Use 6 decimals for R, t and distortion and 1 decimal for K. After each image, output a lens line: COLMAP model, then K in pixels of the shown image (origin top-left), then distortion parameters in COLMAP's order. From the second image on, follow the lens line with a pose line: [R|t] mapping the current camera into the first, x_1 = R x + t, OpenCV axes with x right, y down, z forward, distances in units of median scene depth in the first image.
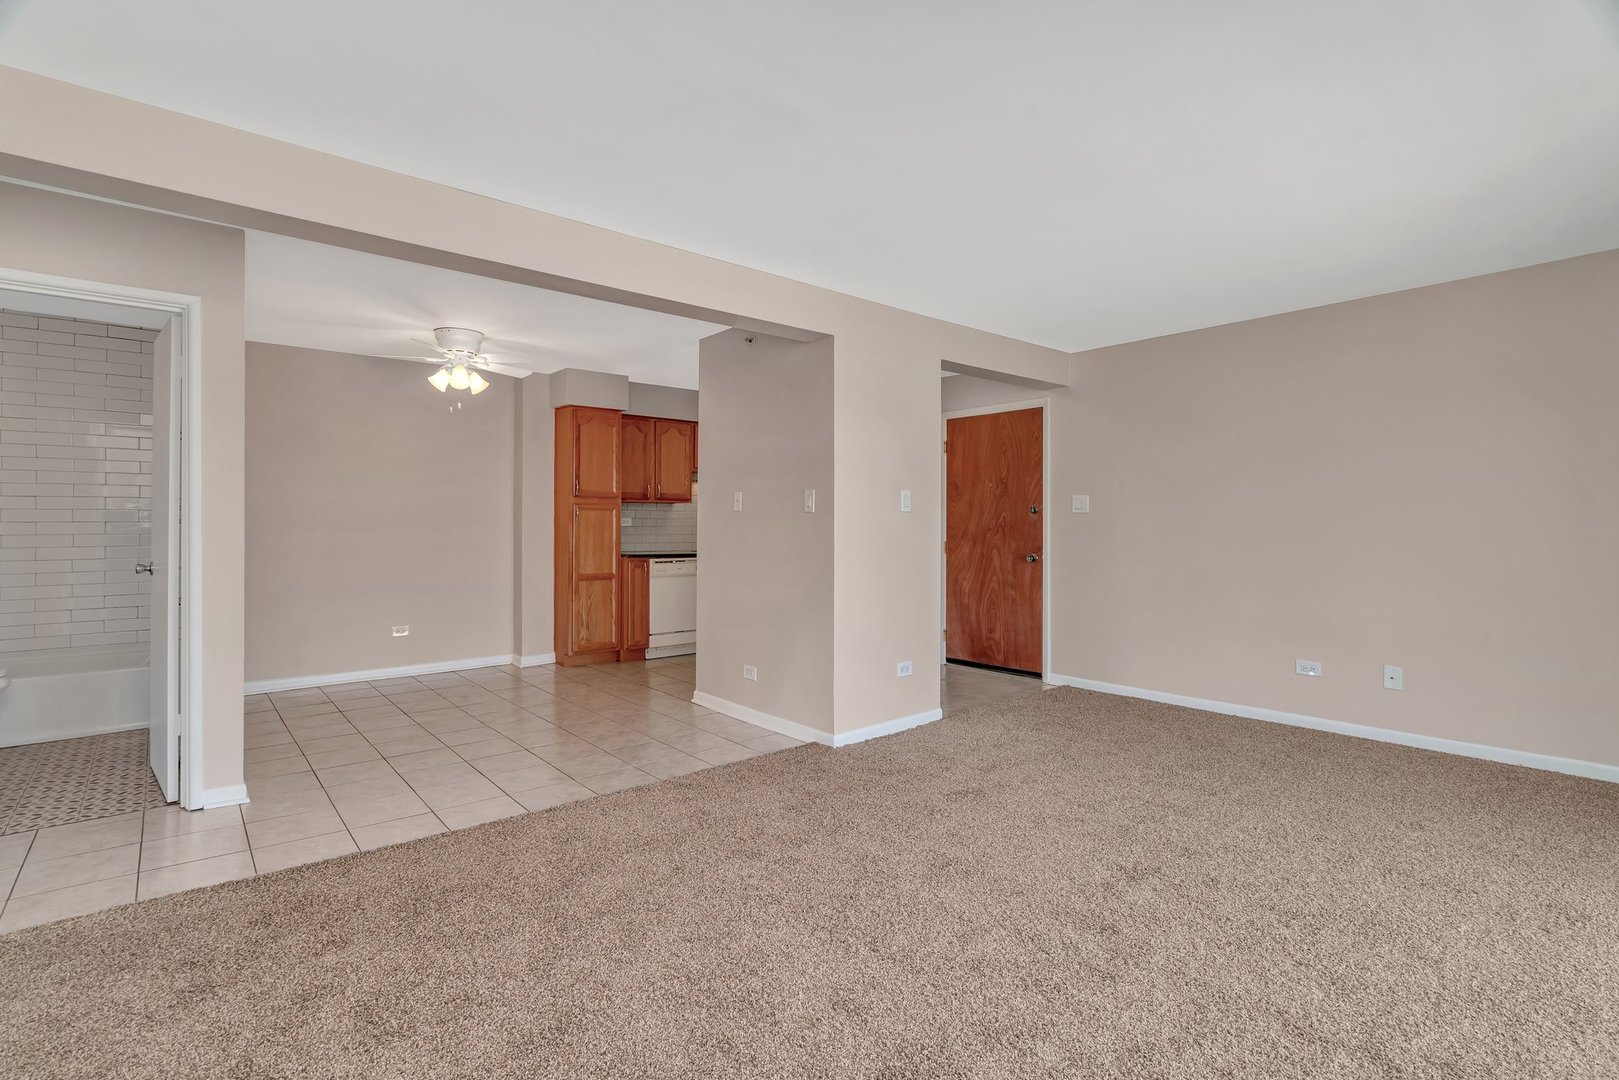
lens RADIAL K [[743.1, 0, 815.2], [0, 743.1, 524.5], [0, 0, 1]] dist [0.012319, 0.000548]
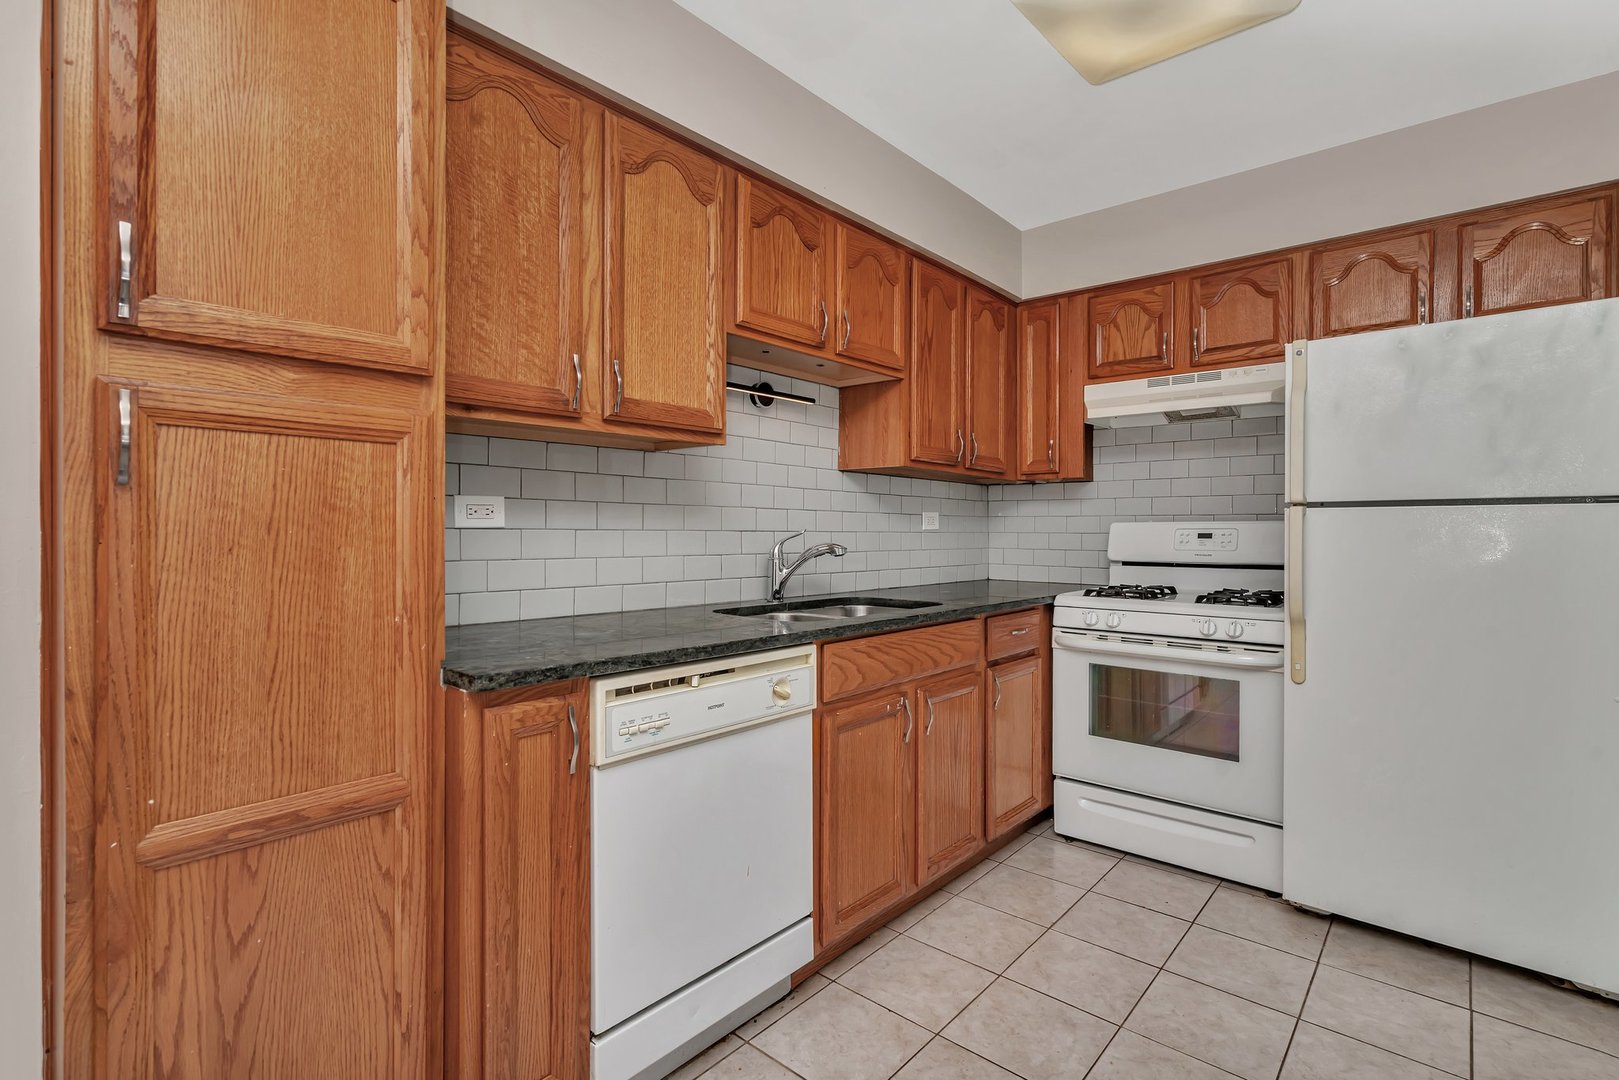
lens RADIAL K [[743.1, 0, 794.2], [0, 743.1, 535.3], [0, 0, 1]] dist [0.012319, 0.000548]
pose [[0.994544, -0.002457, 0.104289, -0.191586], [0.000950, 0.999894, 0.014505, 0.001850], [-0.104313, -0.014327, 0.994441, 0.800851]]
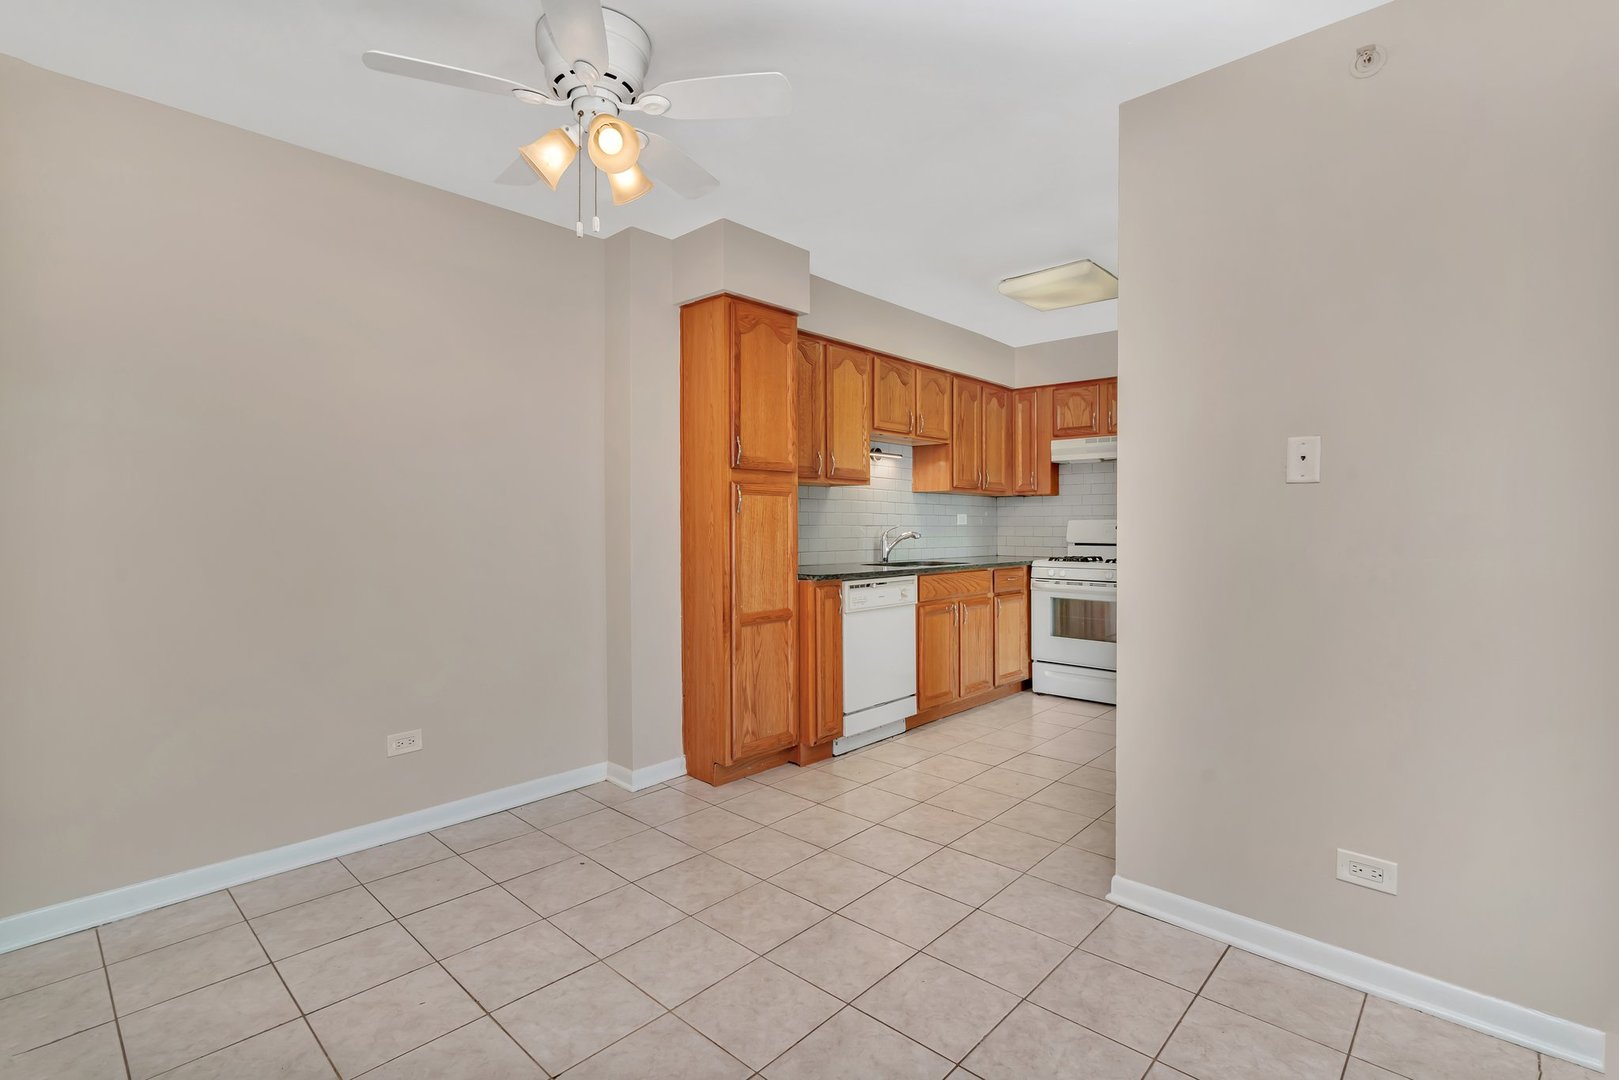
lens RADIAL K [[743.1, 0, 822.8], [0, 743.1, 543.2], [0, 0, 1]] dist [0.012319, 0.000548]
pose [[0.992939, -0.011571, 0.118059, -0.312107], [0.008423, 0.999596, 0.027136, 0.001785], [-0.118326, -0.025950, 0.992636, 0.448965]]
